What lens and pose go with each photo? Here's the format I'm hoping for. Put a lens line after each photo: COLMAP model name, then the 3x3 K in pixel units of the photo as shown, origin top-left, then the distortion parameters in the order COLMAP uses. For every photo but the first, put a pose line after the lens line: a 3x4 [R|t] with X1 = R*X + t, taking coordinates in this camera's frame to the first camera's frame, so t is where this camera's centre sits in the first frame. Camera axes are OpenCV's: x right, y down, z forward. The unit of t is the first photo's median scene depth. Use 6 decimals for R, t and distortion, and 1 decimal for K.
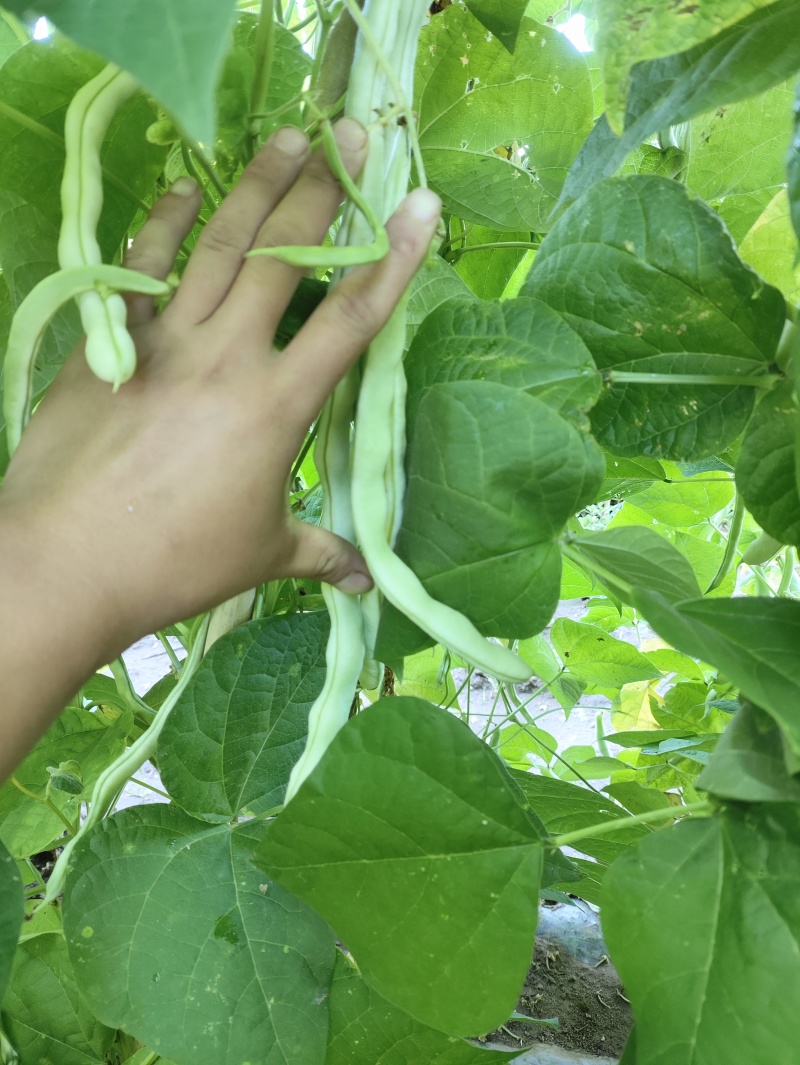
lens RADIAL K [[785.5, 0, 400.0], [0, 785.5, 532.5], [0, 0, 1]] dist [-0.003743, -0.050437]
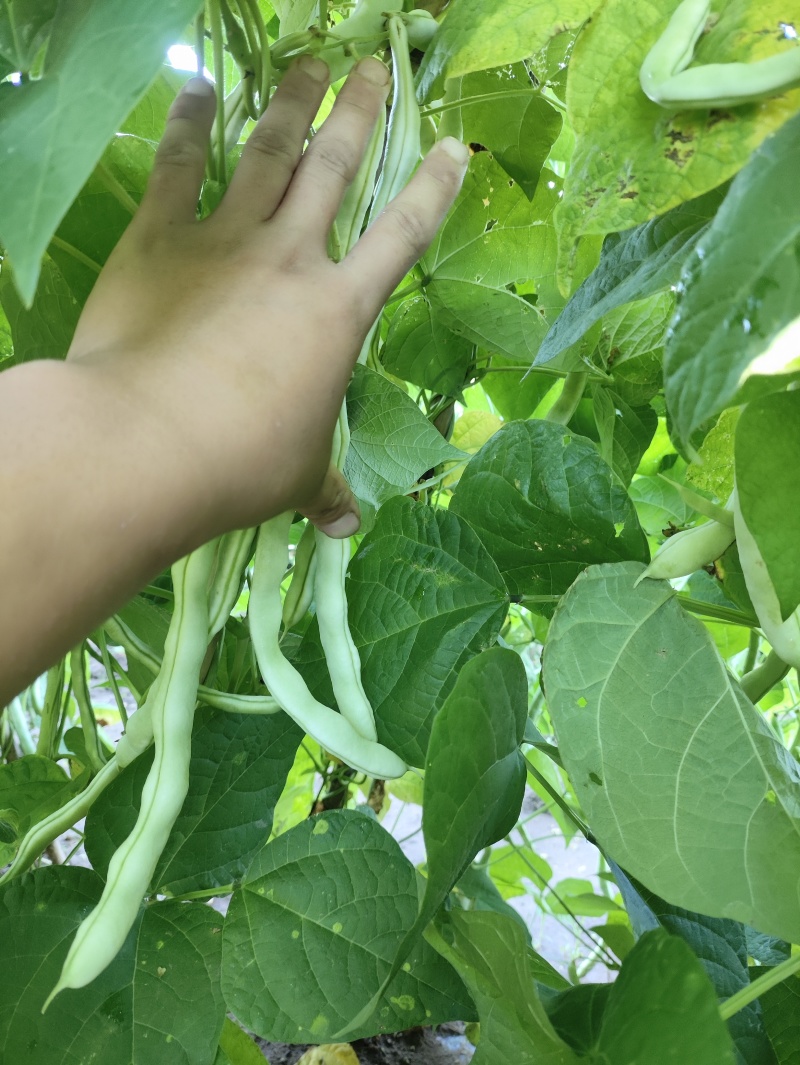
lens RADIAL K [[796.8, 0, 400.0], [0, 796.8, 532.5], [0, 0, 1]] dist [-0.043276, 0.002510]
pose [[0.984981, 0.134507, -0.108262, 0.145554], [-0.144811, 0.985012, -0.093703, -0.047302], [0.094036, 0.107973, 0.989696, -0.025891]]
